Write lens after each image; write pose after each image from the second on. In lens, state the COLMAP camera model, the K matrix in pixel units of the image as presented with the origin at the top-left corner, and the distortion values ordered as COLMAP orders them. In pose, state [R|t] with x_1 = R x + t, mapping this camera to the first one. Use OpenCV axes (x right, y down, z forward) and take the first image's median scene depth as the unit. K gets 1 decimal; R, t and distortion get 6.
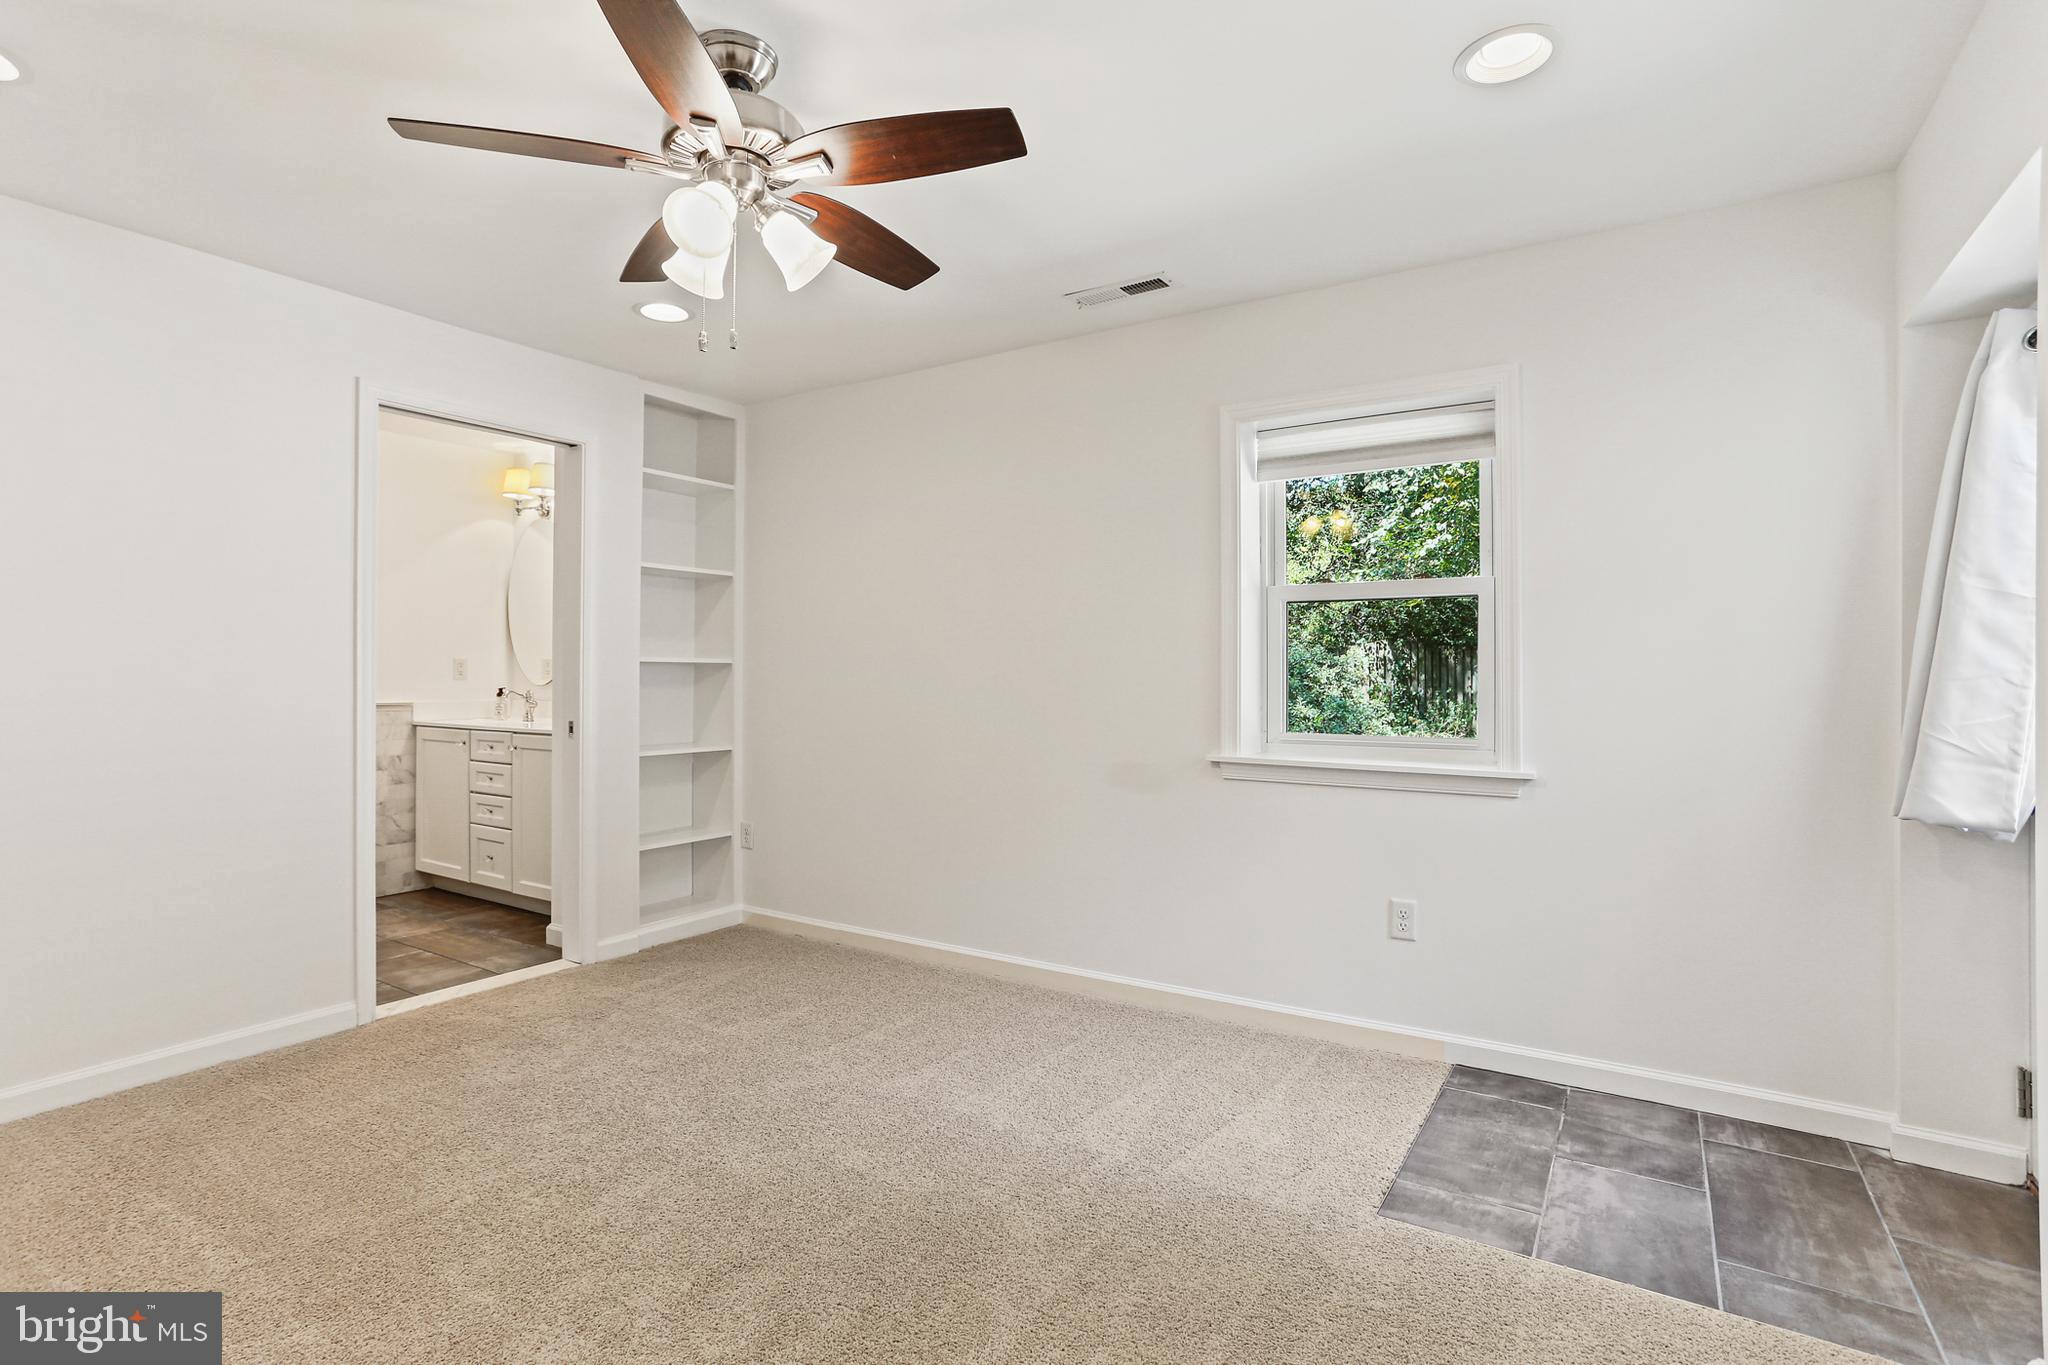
lens RADIAL K [[1000.6, 0, 1024.9], [0, 1000.6, 674.4], [0, 0, 1]] dist [-0.011141, 0.001473]
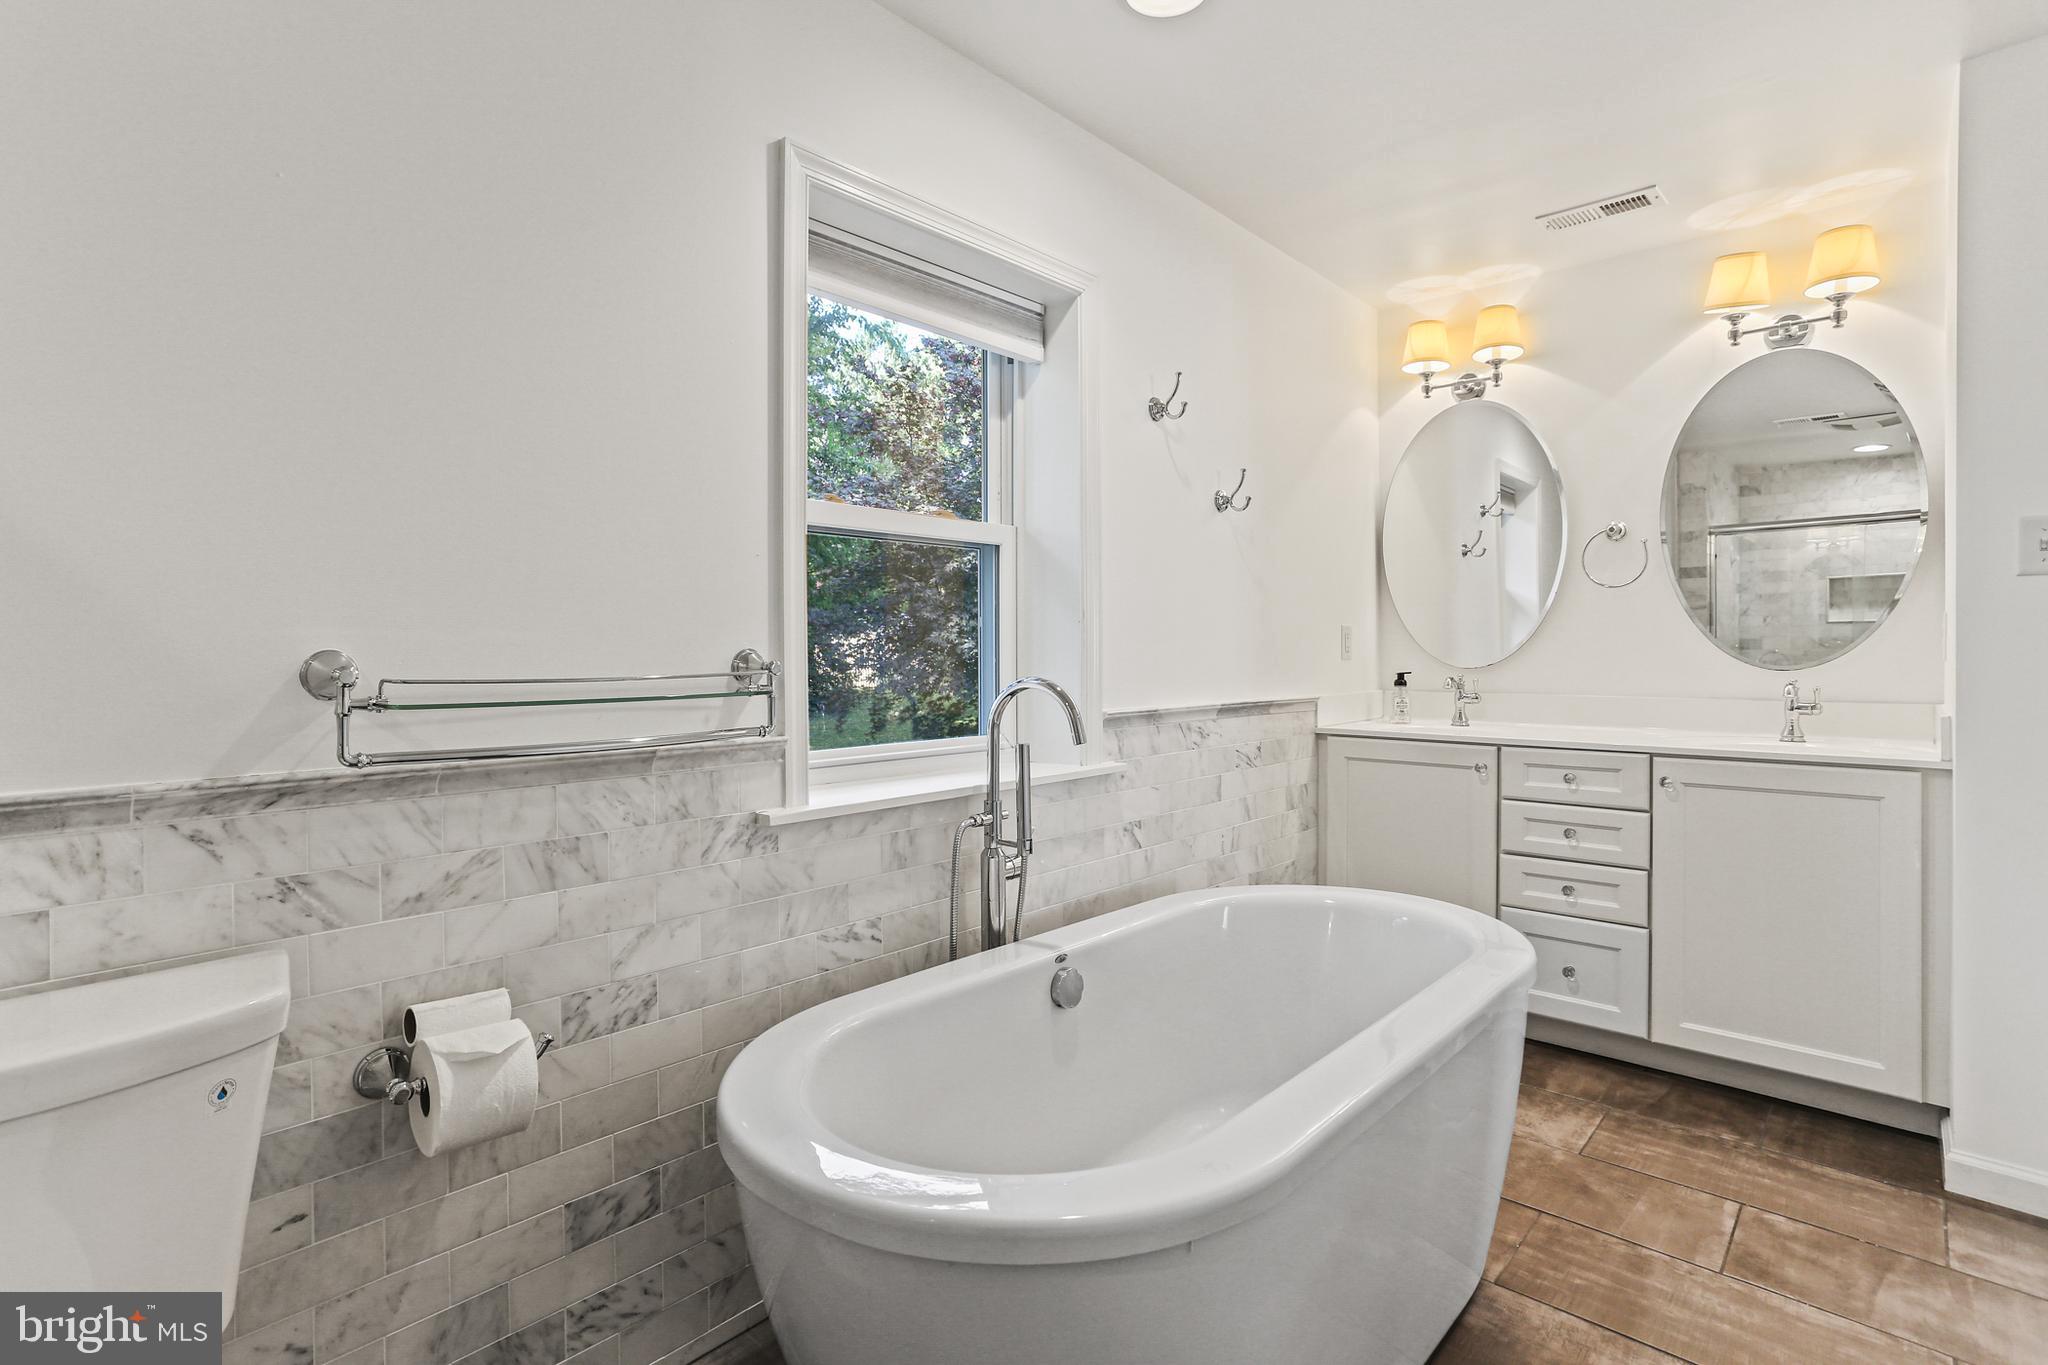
lens RADIAL K [[995.9, 0, 1024.7], [0, 995.9, 673.7], [0, 0, 1]] dist [-0.005338, -0.000043]
pose [[0.981688, -0.007400, -0.190350, -0.676224], [0.011387, 0.999738, 0.019862, -0.001502], [0.190153, -0.021666, 0.981515, 0.354036]]
